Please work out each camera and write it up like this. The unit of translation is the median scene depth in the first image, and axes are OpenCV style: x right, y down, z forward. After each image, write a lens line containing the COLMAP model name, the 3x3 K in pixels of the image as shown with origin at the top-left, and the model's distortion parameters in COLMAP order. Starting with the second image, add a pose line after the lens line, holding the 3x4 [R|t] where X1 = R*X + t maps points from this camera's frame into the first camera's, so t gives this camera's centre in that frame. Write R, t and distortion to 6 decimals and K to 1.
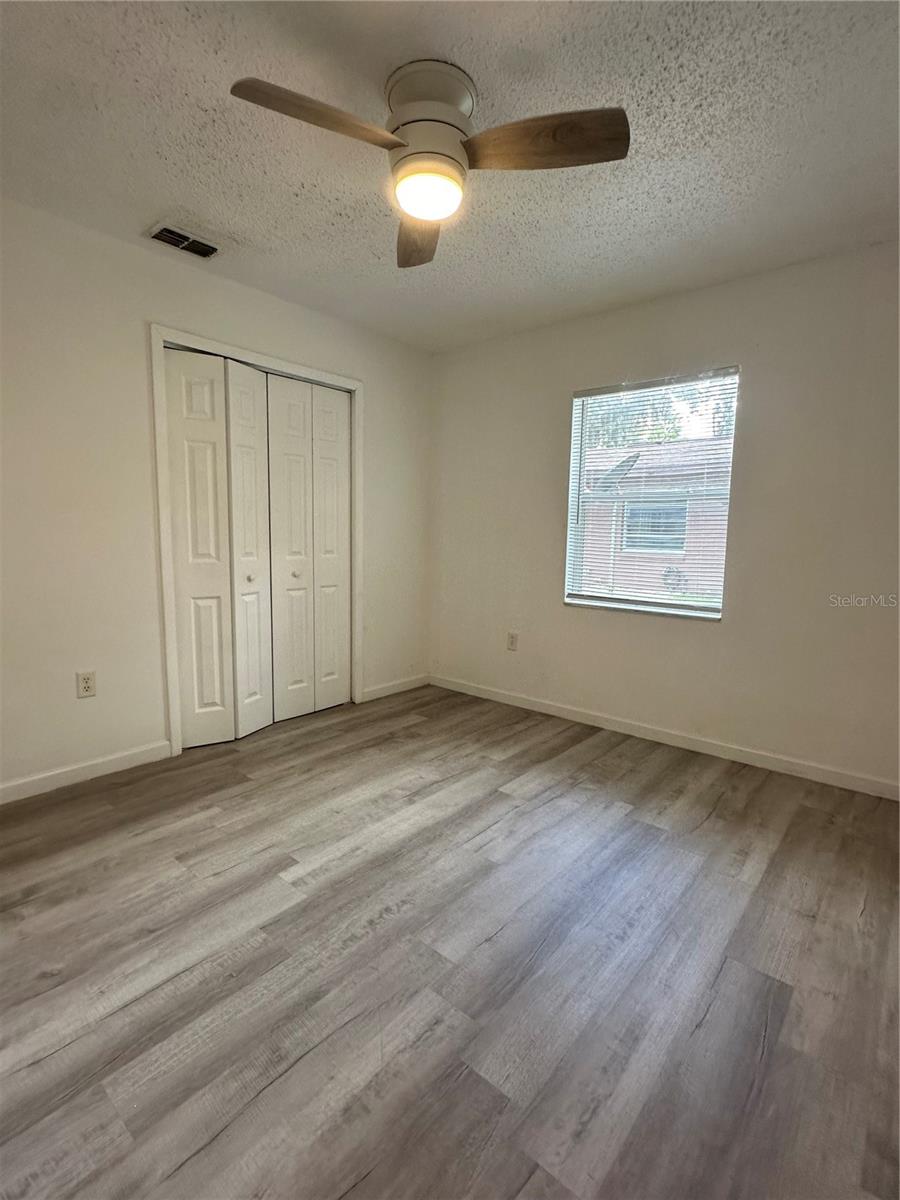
lens RADIAL K [[573.1, 0, 446.9], [0, 573.1, 600.3], [0, 0, 1]] dist [-0.003526, 0.001072]
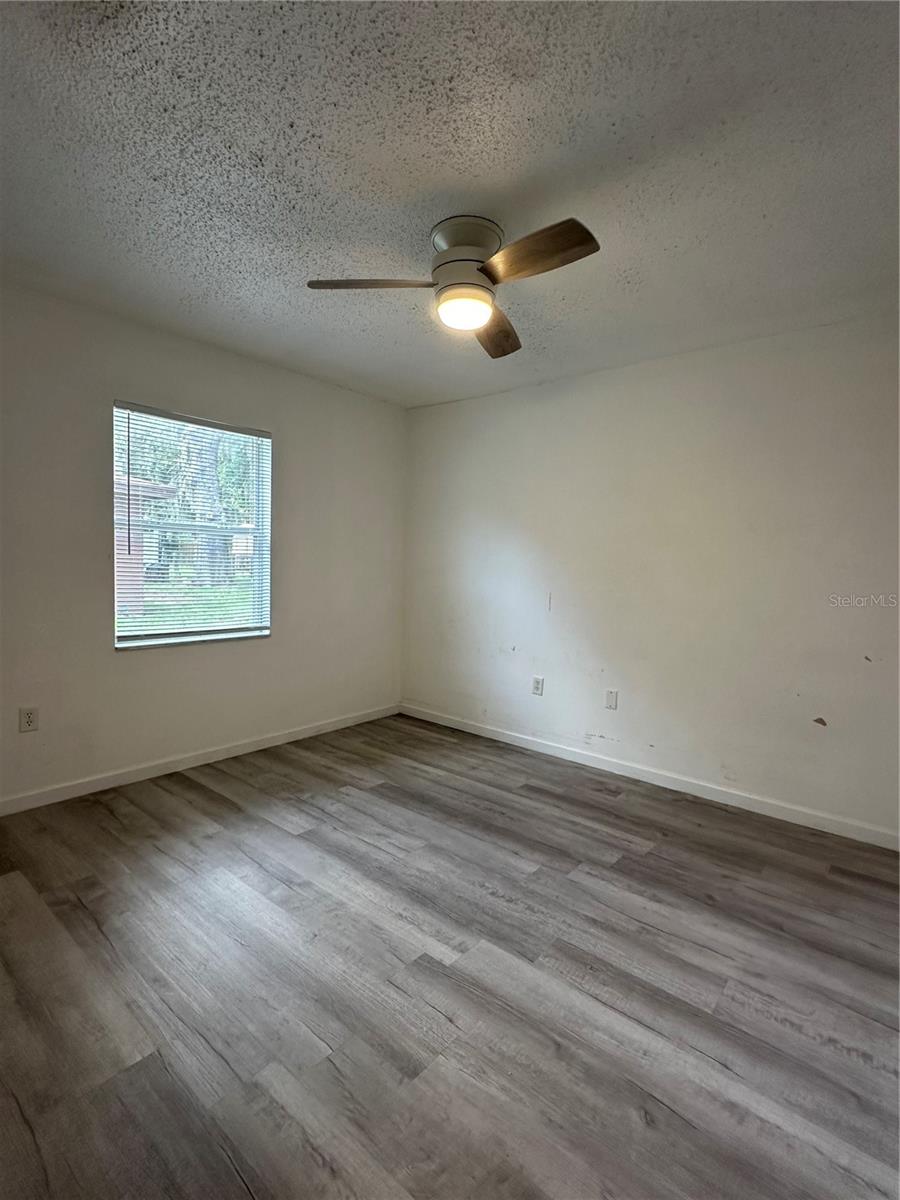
lens RADIAL K [[573.1, 0, 446.9], [0, 573.1, 600.3], [0, 0, 1]] dist [-0.003526, 0.001072]
pose [[-0.006060, -0.086003, 0.996276, -1.048177], [0.089445, 0.992255, 0.086200, -0.157700], [-0.995973, 0.089634, 0.001680, 0.866459]]
